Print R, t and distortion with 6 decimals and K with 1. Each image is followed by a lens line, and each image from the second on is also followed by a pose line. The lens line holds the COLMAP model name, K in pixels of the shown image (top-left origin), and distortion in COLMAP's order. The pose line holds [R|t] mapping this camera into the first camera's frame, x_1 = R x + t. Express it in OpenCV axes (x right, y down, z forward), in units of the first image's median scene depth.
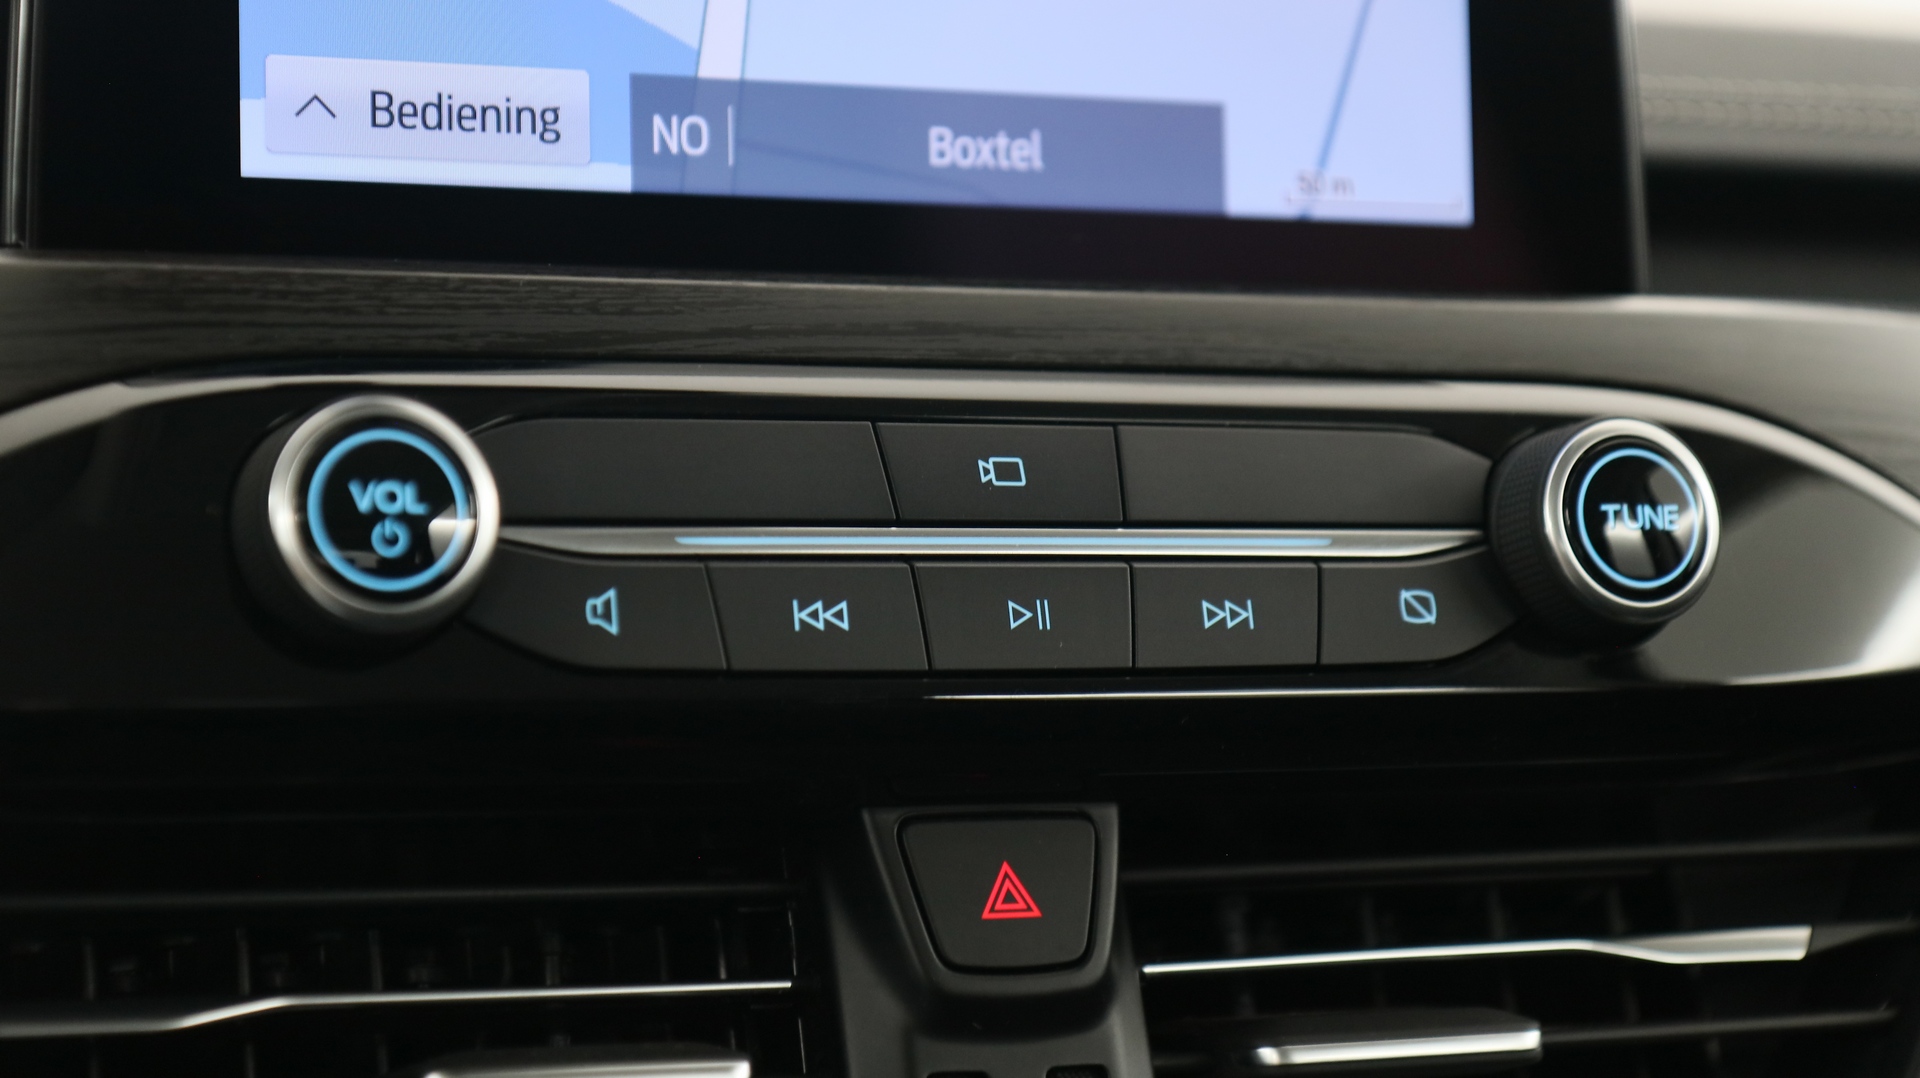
lens RADIAL K [[4232.3, 0, 952.3], [0, 4232.3, 537.8], [0, 0, 1]] dist [0.026361, 0.000000]
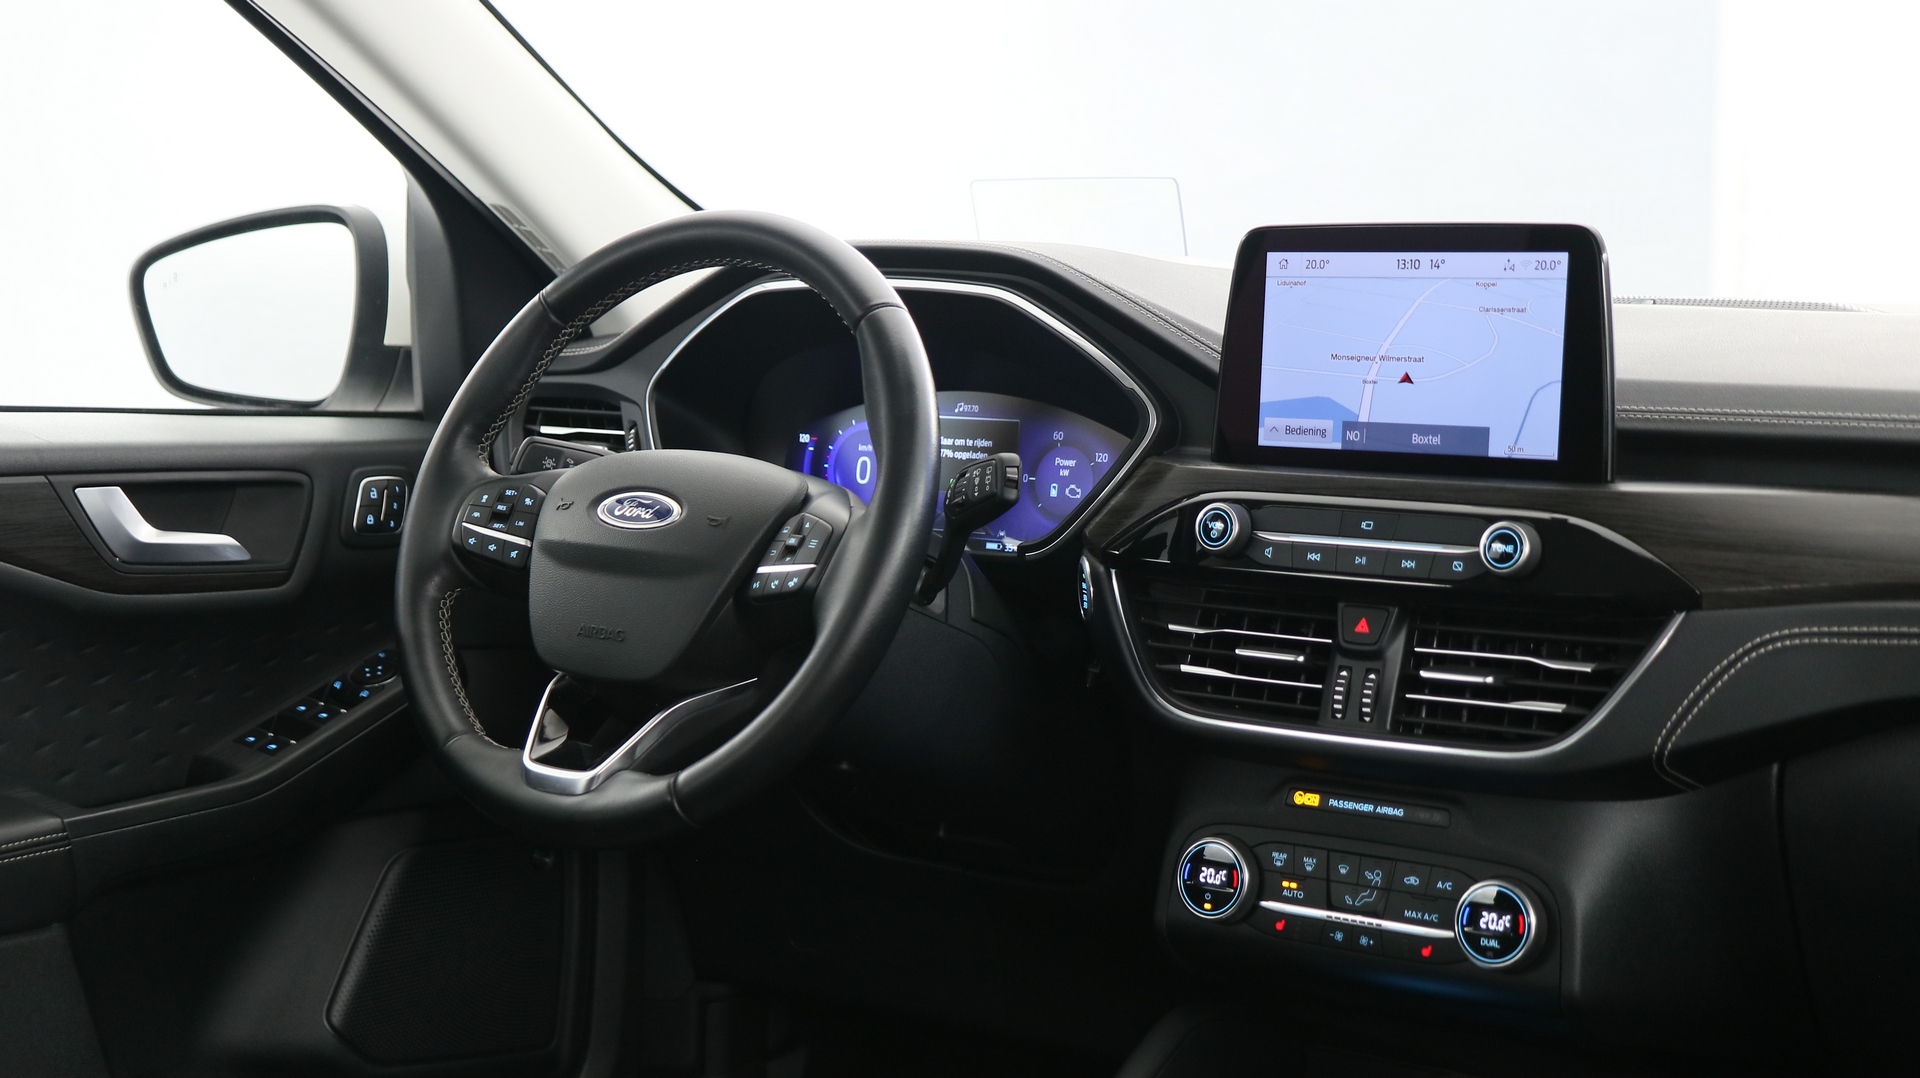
lens RADIAL K [[2729.0, 0, 964.2], [0, 2729.0, 553.9], [0, 0, 1]] dist [-0.000149, 0.000000]
pose [[0.490465, 0.088155, -0.866991, 2.070233], [-0.005607, 0.995169, 0.098016, -0.239527], [0.871443, -0.043213, 0.488590, -0.635968]]
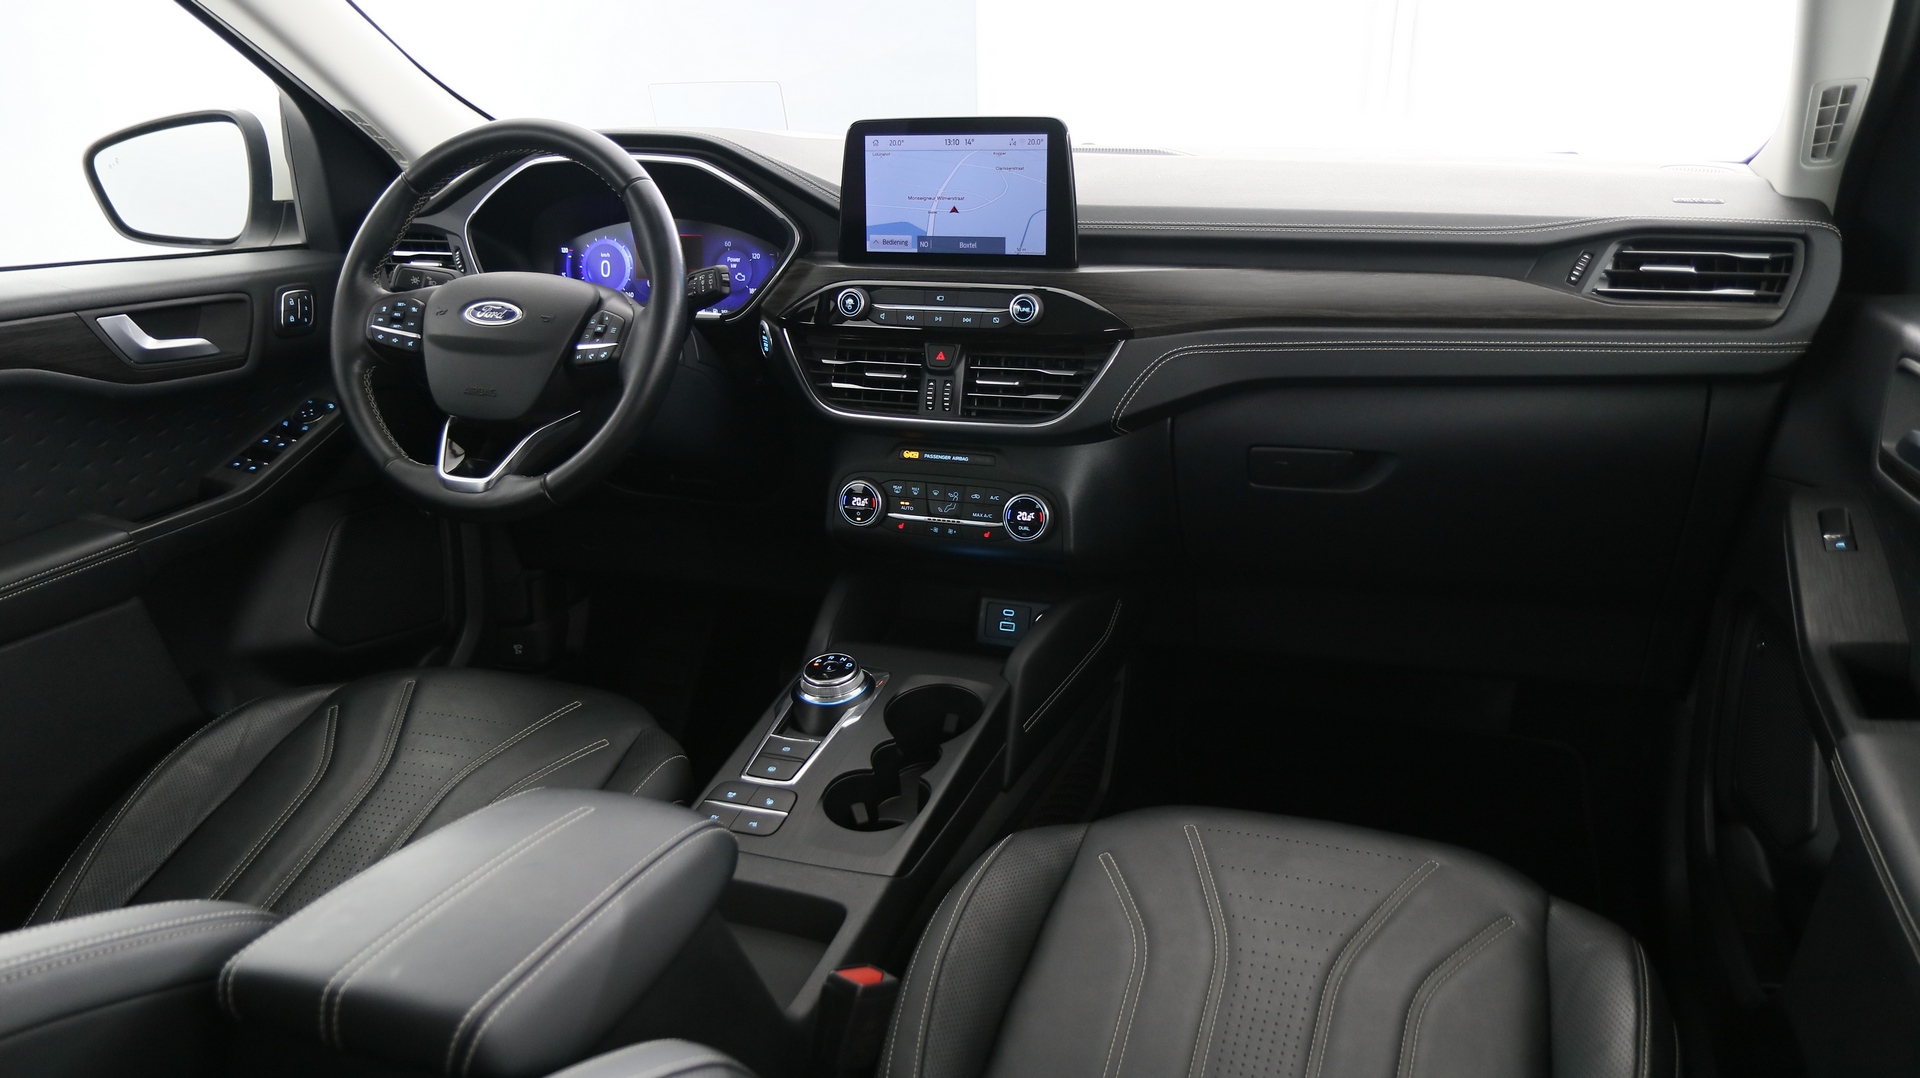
lens RADIAL K [[1451.0, 0, 958.4], [0, 1451.0, 540.6], [0, 0, 1]] dist [-0.023190, 0.006476]
pose [[0.711515, 0.191918, -0.675954, 1.727519], [0.022921, 0.955127, 0.295308, -0.338993], [0.702297, -0.225610, 0.675188, -0.722822]]
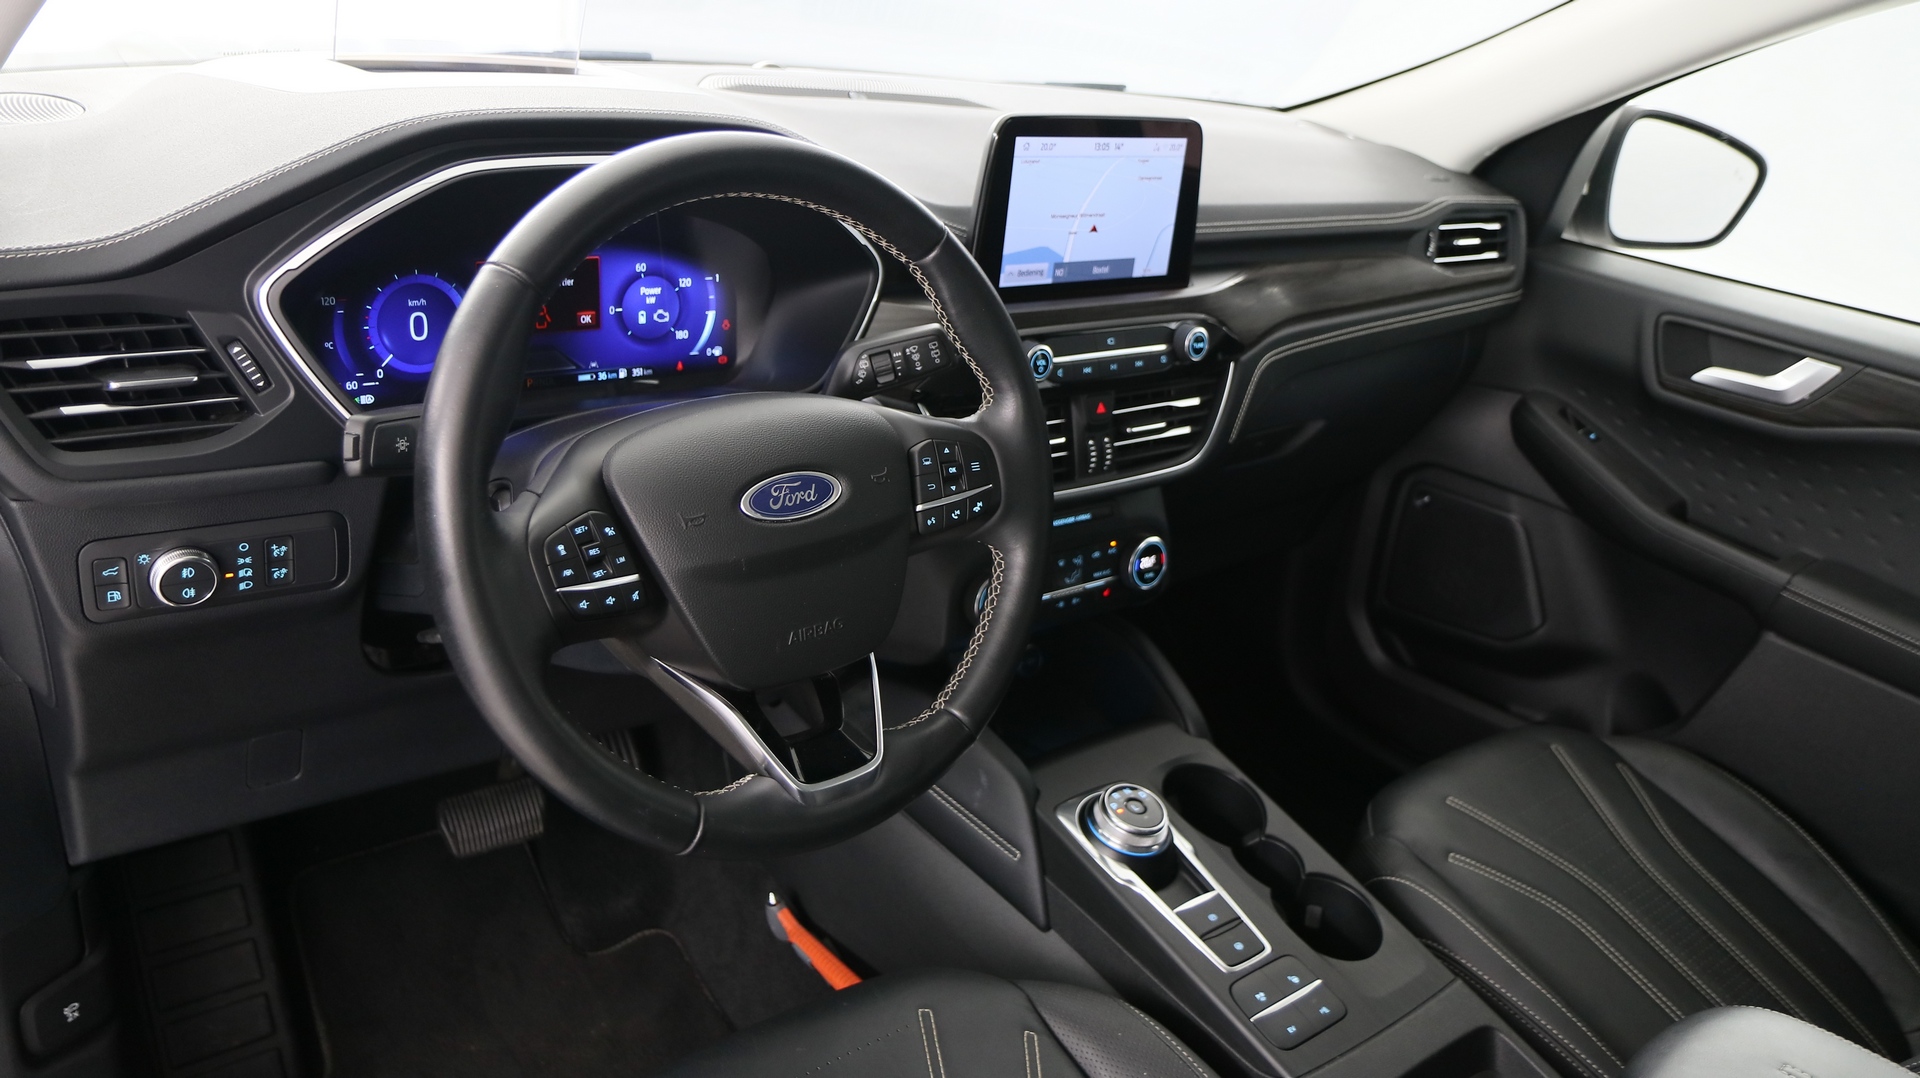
lens RADIAL K [[1451.0, 0, 941.0], [0, 1451.0, 539.0], [0, 0, 1]] dist [-0.023190, 0.006476]
pose [[0.959908, 0.010214, 0.280130, -0.763038], [-0.129712, 0.902094, 0.411585, -0.555984], [-0.248499, -0.431420, 0.867252, -0.811973]]
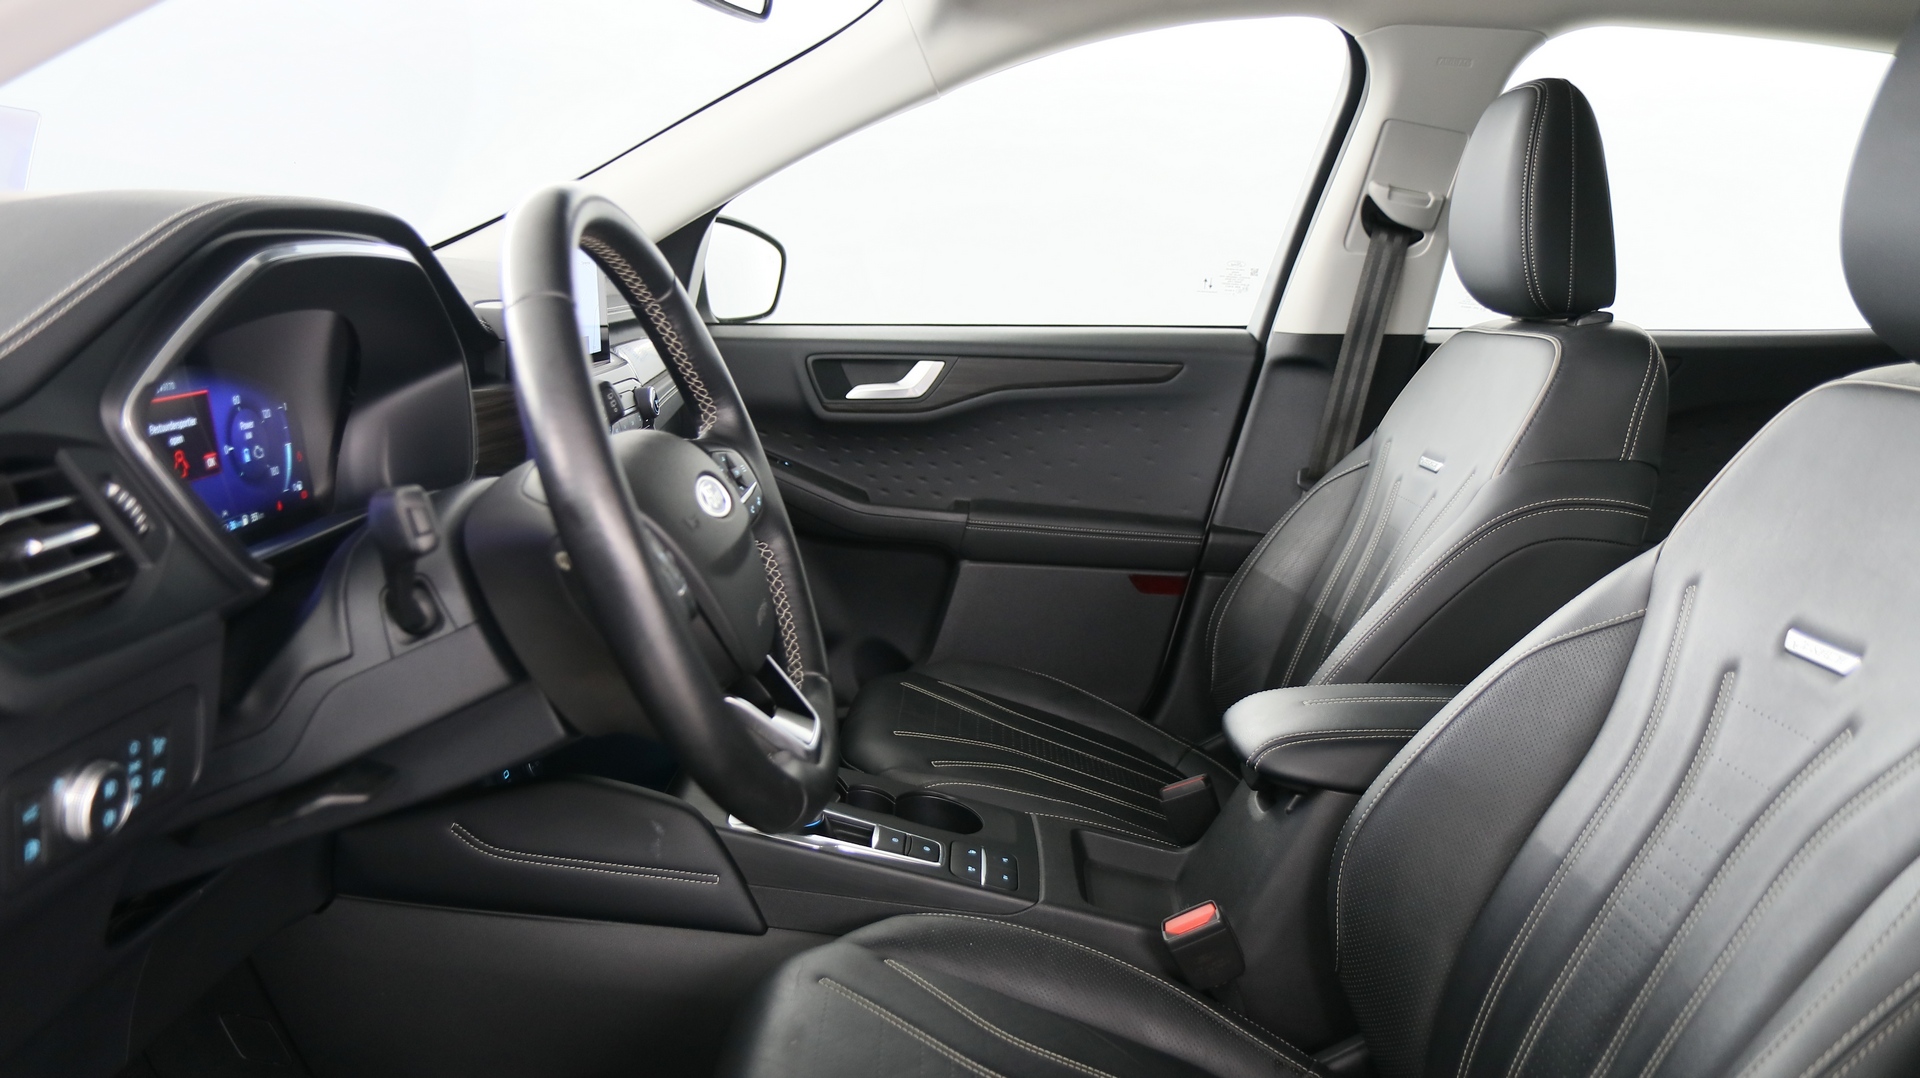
lens RADIAL K [[1451.0, 0, 955.6], [0, 1451.0, 536.6], [0, 0, 1]] dist [-0.023190, 0.006476]
pose [[0.428529, -0.159588, 0.889322, -1.737973], [-0.051192, 0.978408, 0.200242, -0.282582], [-0.902077, -0.131336, 0.411107, -0.410651]]
